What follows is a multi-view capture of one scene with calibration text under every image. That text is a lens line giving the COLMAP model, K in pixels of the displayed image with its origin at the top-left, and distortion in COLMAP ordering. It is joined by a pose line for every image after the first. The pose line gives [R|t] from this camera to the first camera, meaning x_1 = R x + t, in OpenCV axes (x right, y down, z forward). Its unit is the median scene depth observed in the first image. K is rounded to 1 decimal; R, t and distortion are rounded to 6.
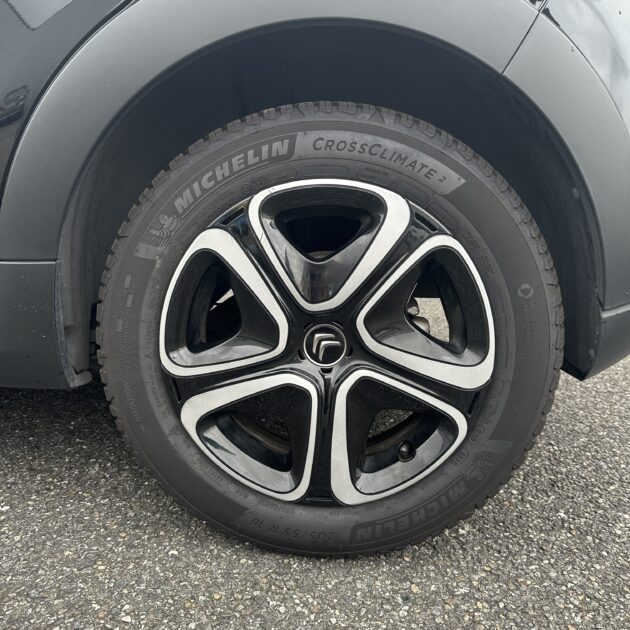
lens RADIAL K [[605.1, 0, 316.6], [0, 605.1, 299.7], [0, 0, 1]] dist [0.082317, -0.126763]
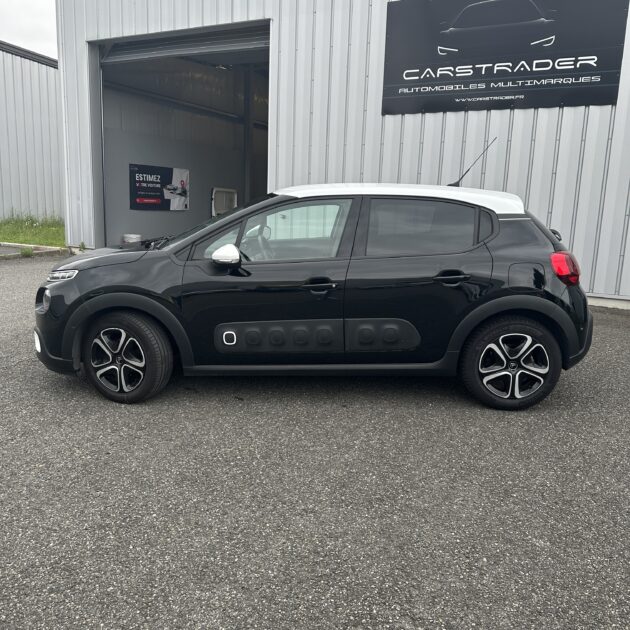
lens RADIAL K [[605.1, 0, 316.6], [0, 605.1, 299.7], [0, 0, 1]] dist [0.082317, -0.126763]
pose [[0.998725, -0.038466, 0.032697, -1.692625], [0.038059, 0.999191, 0.012983, -0.573738], [-0.033170, -0.011722, 0.999381, -3.805491]]
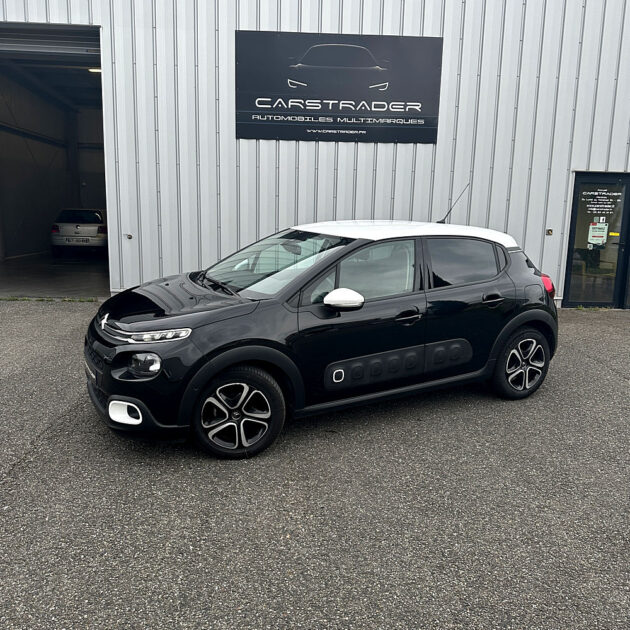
lens RADIAL K [[598.1, 0, 314.6], [0, 598.1, 300.4], [0, 0, 1]] dist [0.119886, -0.182259]
pose [[0.840053, -0.126079, 0.527650, -5.001276], [0.113057, 0.991951, 0.057027, -1.172934], [-0.530593, 0.011748, 0.847545, -3.140565]]
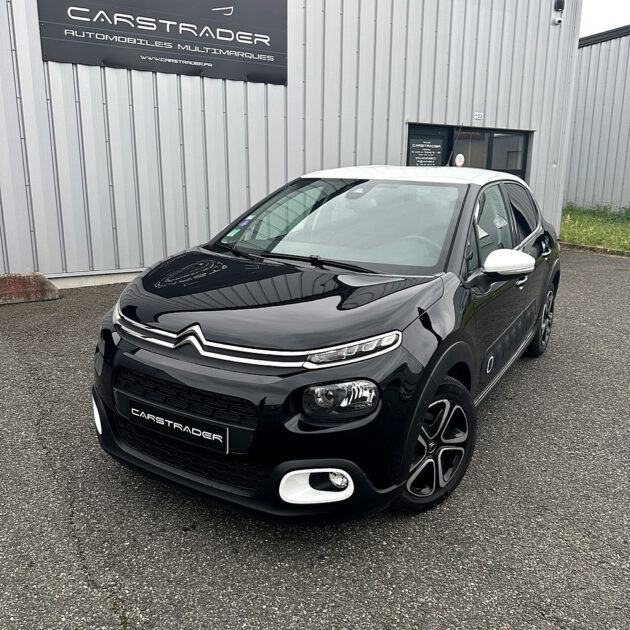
lens RADIAL K [[605.1, 0, 316.6], [0, 605.1, 299.7], [0, 0, 1]] dist [0.082317, -0.126763]
pose [[0.445999, -0.238779, 0.862595, -6.042790], [0.157389, 0.969662, 0.187040, -1.550711], [-0.881087, 0.052343, 0.470049, 0.155963]]
